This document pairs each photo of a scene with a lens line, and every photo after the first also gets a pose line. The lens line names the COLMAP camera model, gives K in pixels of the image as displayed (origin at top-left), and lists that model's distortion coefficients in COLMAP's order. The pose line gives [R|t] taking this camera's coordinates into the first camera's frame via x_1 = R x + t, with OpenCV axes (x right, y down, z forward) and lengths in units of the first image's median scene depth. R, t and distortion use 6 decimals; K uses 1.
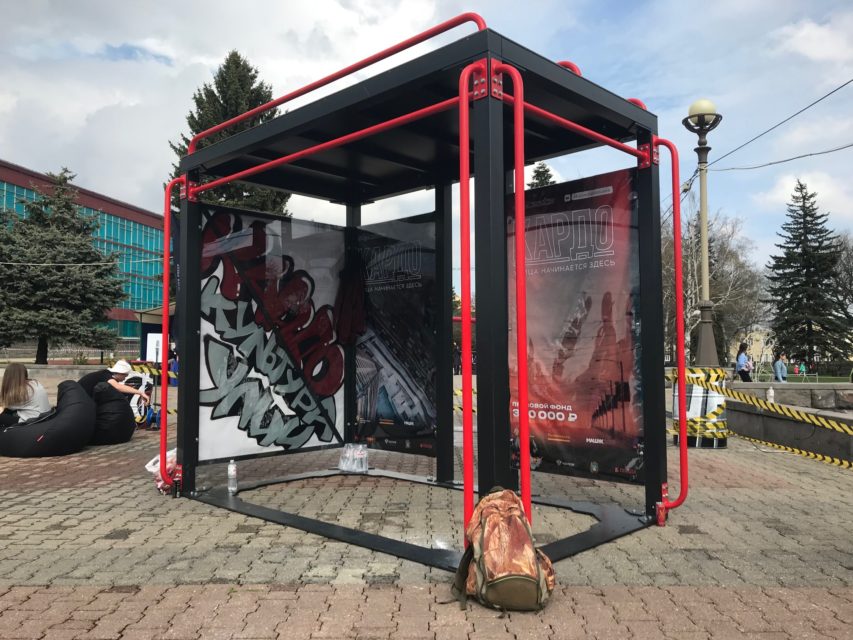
lens RADIAL K [[702.6, 0, 426.5], [0, 702.6, 320.0], [0, 0, 1]] dist [0.015339, 0.008520]
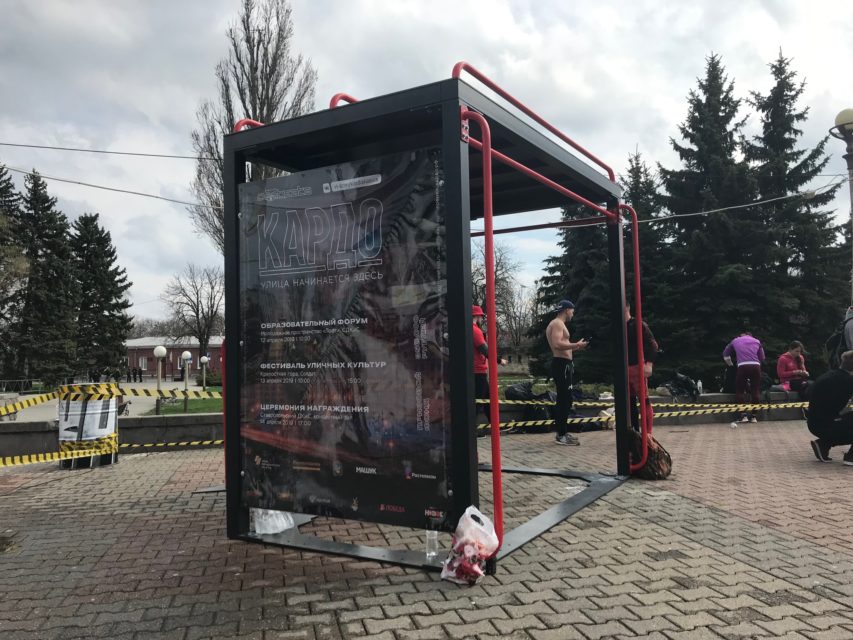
lens RADIAL K [[694.2, 0, 424.6], [0, 694.2, 284.2], [0, 0, 1]] dist [0.017972, -0.002061]
pose [[-0.222830, 0.106423, 0.969031, -0.957893], [-0.026523, 0.992994, -0.115154, 0.046388], [-0.974496, -0.051361, -0.218447, 1.134210]]
